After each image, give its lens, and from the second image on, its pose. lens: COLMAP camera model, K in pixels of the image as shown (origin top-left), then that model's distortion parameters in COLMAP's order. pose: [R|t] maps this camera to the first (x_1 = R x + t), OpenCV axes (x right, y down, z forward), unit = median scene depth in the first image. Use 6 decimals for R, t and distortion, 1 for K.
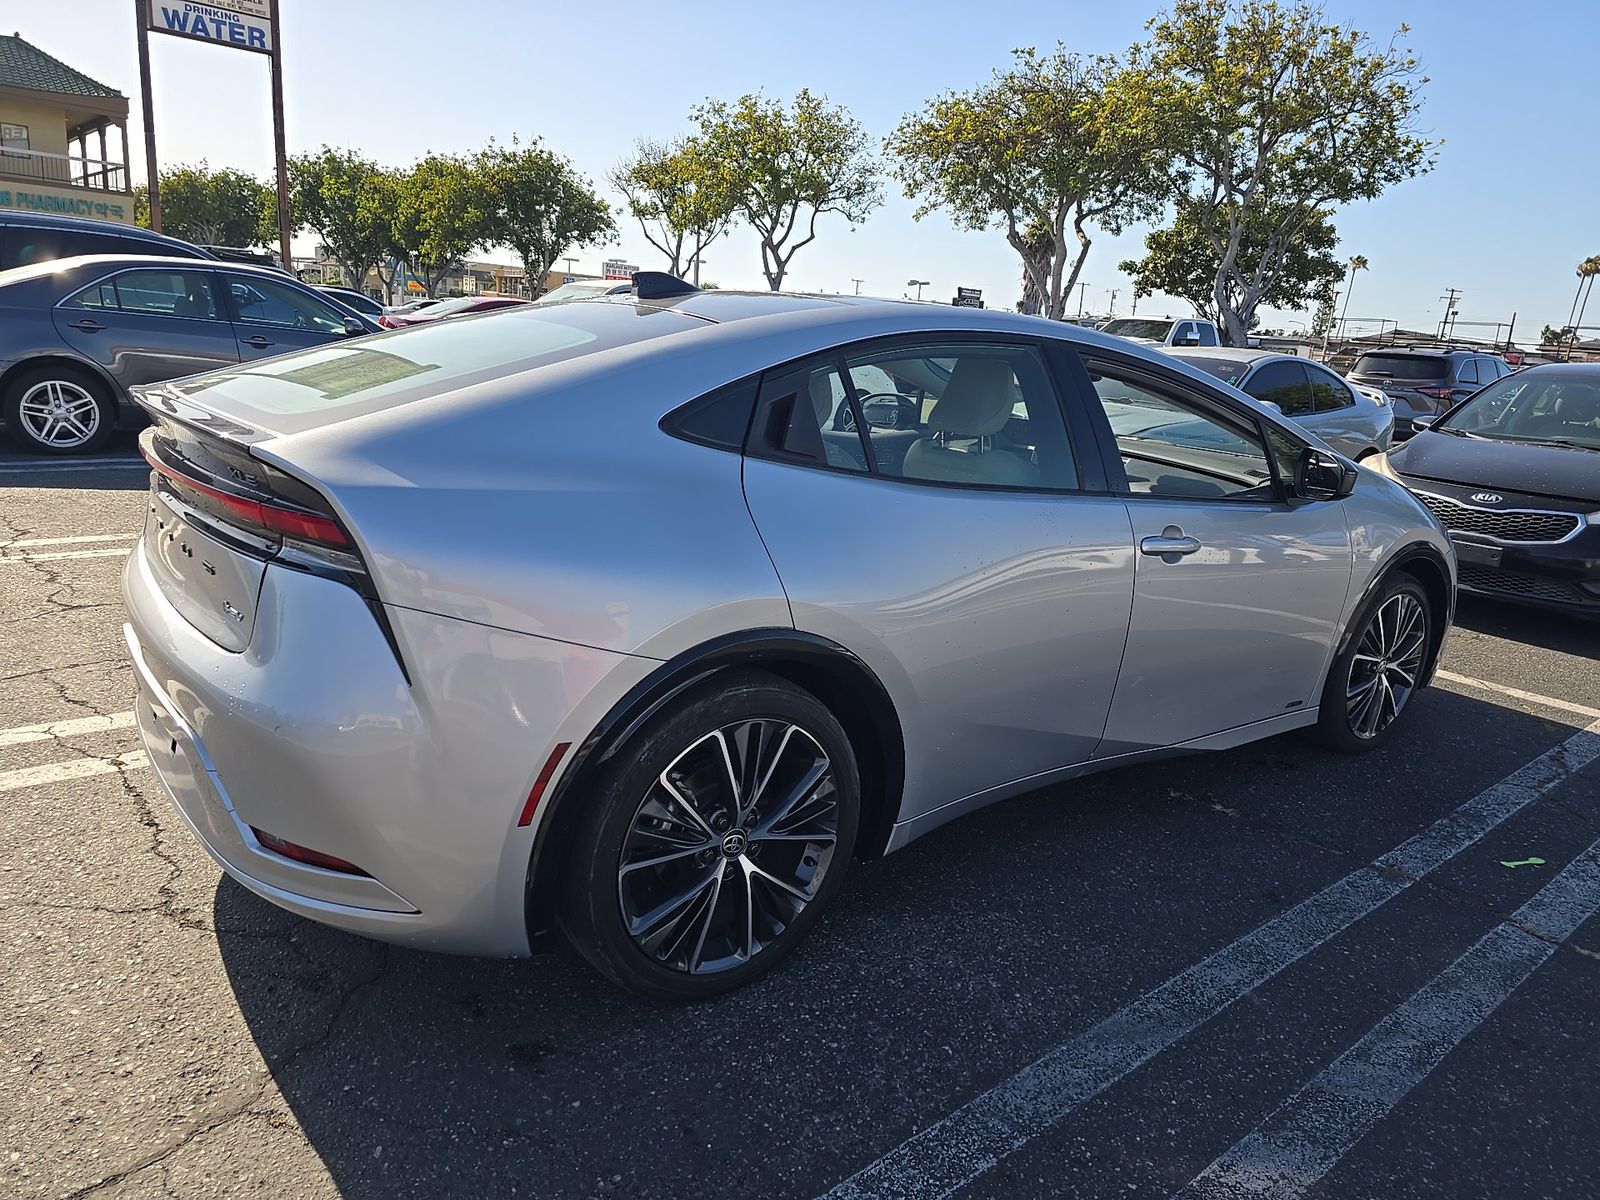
lens RADIAL K [[1076.5, 0, 803.5], [0, 1076.5, 601.0], [0, 0, 1]] dist [0.050787, -0.045553]
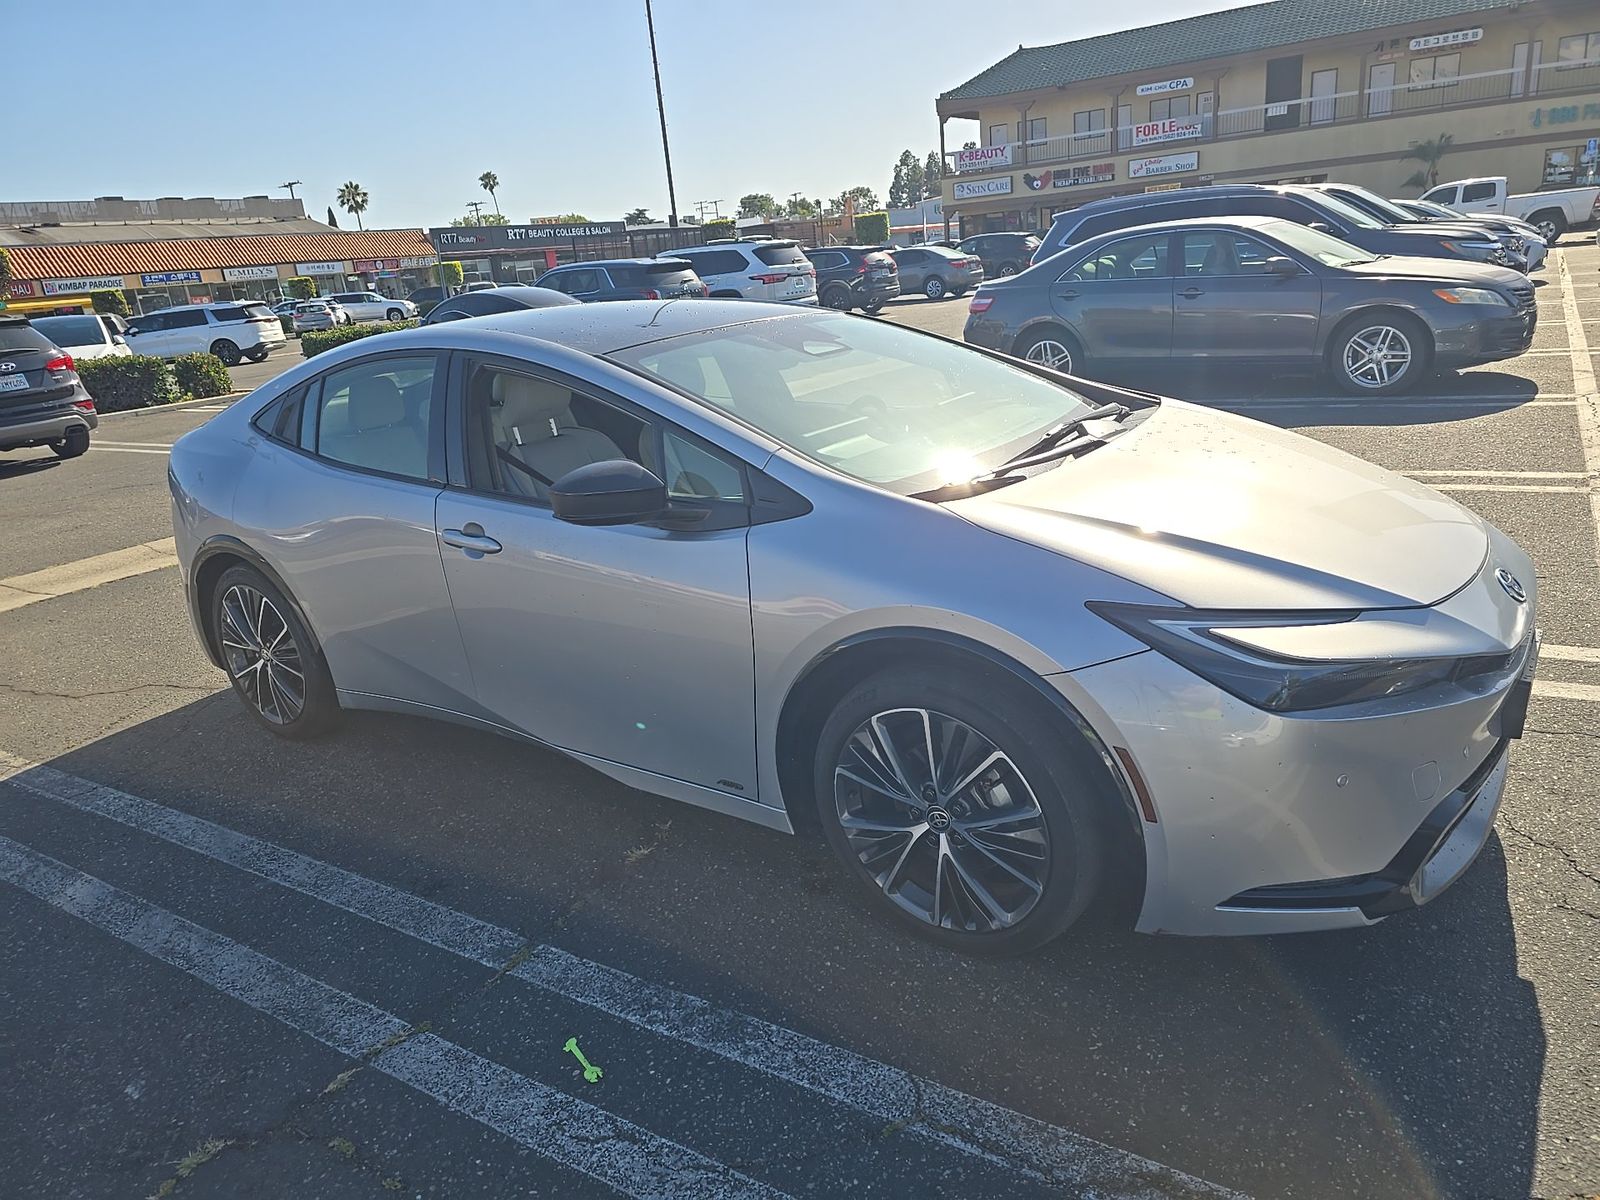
lens RADIAL K [[1076.5, 0, 803.5], [0, 1076.5, 601.0], [0, 0, 1]] dist [0.050787, -0.045553]
pose [[0.278400, 0.192060, -0.941067, 1.331411], [-0.119019, 0.979150, 0.164623, -0.191986], [0.953062, 0.066174, 0.295454, 0.921485]]
